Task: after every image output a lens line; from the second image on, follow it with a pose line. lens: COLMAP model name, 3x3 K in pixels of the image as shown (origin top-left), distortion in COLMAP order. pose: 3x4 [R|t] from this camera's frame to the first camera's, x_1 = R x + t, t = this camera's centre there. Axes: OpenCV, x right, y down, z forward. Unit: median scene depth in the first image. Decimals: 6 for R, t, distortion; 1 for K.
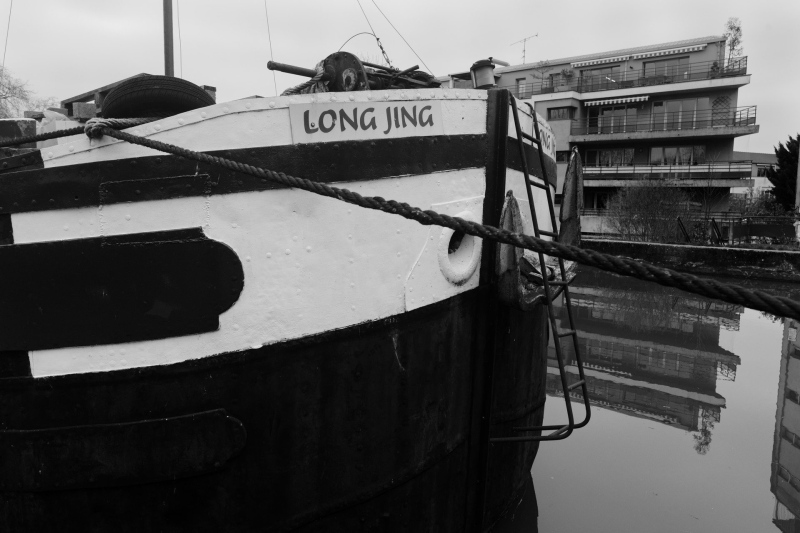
lens RADIAL K [[590.6, 0, 400.9], [0, 590.6, 265.5], [0, 0, 1]] dist [-0.001617, 0.001415]
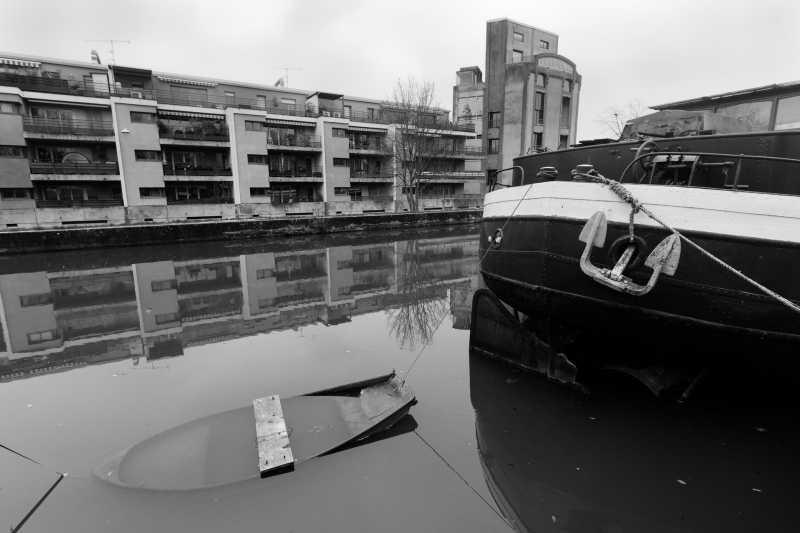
lens RADIAL K [[387.2, 0, 398.4], [0, 387.2, 261.0], [0, 0, 1]] dist [-0.001582, -0.001504]
pose [[0.310314, -0.189845, 0.931485, -0.321325], [0.121464, 0.979743, 0.159216, -0.039420], [-0.942842, 0.063735, 0.327088, 0.280783]]
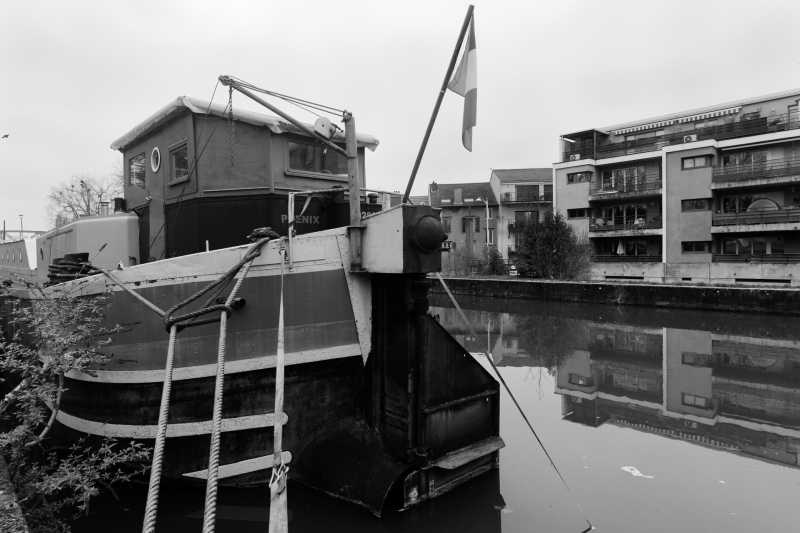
lens RADIAL K [[485.3, 0, 397.5], [0, 485.3, 267.1], [0, 0, 1]] dist [-0.004578, 0.001489]
pose [[0.993773, -0.034650, -0.105898, -0.274237], [0.025438, 0.995872, -0.087136, -0.033988], [0.108480, 0.083900, 0.990552, 0.241274]]
